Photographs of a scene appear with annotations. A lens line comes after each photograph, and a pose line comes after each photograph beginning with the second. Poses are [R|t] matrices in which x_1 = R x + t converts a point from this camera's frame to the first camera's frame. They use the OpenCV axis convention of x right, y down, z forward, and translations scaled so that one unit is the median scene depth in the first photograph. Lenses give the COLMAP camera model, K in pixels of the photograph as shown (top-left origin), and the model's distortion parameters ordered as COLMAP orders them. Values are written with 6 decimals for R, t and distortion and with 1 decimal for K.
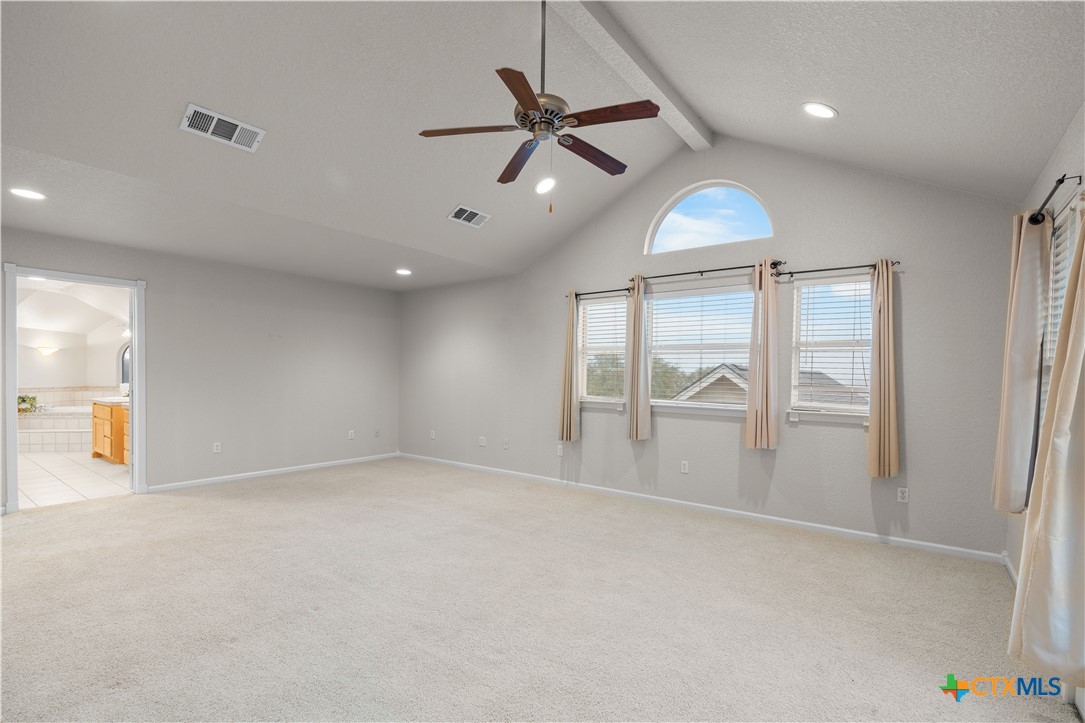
lens RADIAL K [[498.6, 0, 528.5], [0, 498.6, 385.8], [0, 0, 1]] dist [0.000918, 0.000050]
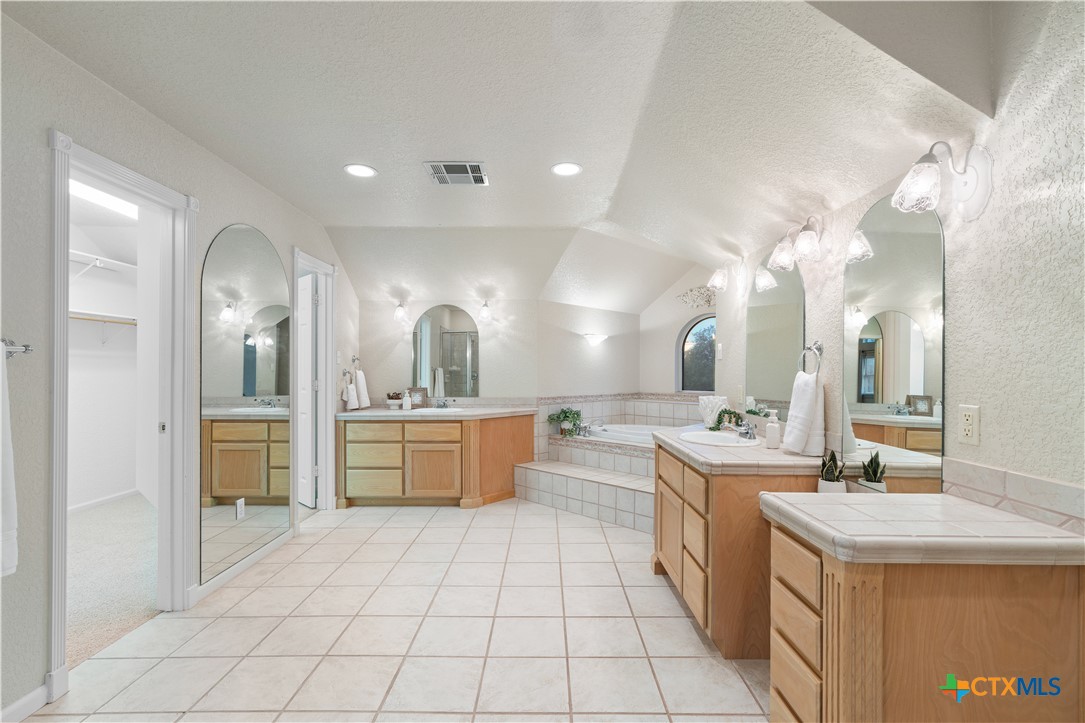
lens RADIAL K [[498.6, 0, 544.5], [0, 498.6, 358.8], [0, 0, 1]] dist [0.000918, 0.000050]
pose [[0.620860, -0.024571, -0.783537, -0.525765], [-0.014854, 0.998960, -0.043097, -0.016855], [0.783781, 0.038396, 0.619849, 0.579202]]
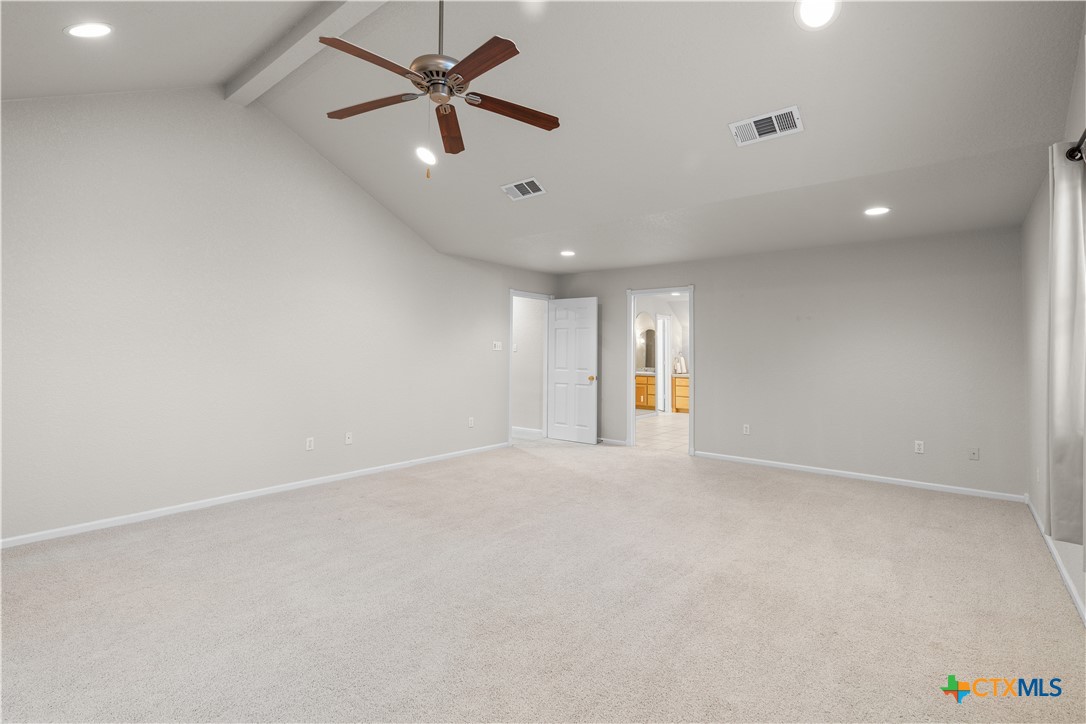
lens RADIAL K [[499.1, 0, 542.4], [0, 499.1, 350.6], [0, 0, 1]] dist [0.000918, 0.000050]
pose [[-0.014527, -0.016336, -0.999761, 0.304185], [-0.032395, 0.999349, -0.015859, -0.008342], [0.999370, 0.032157, -0.015047, 0.398814]]
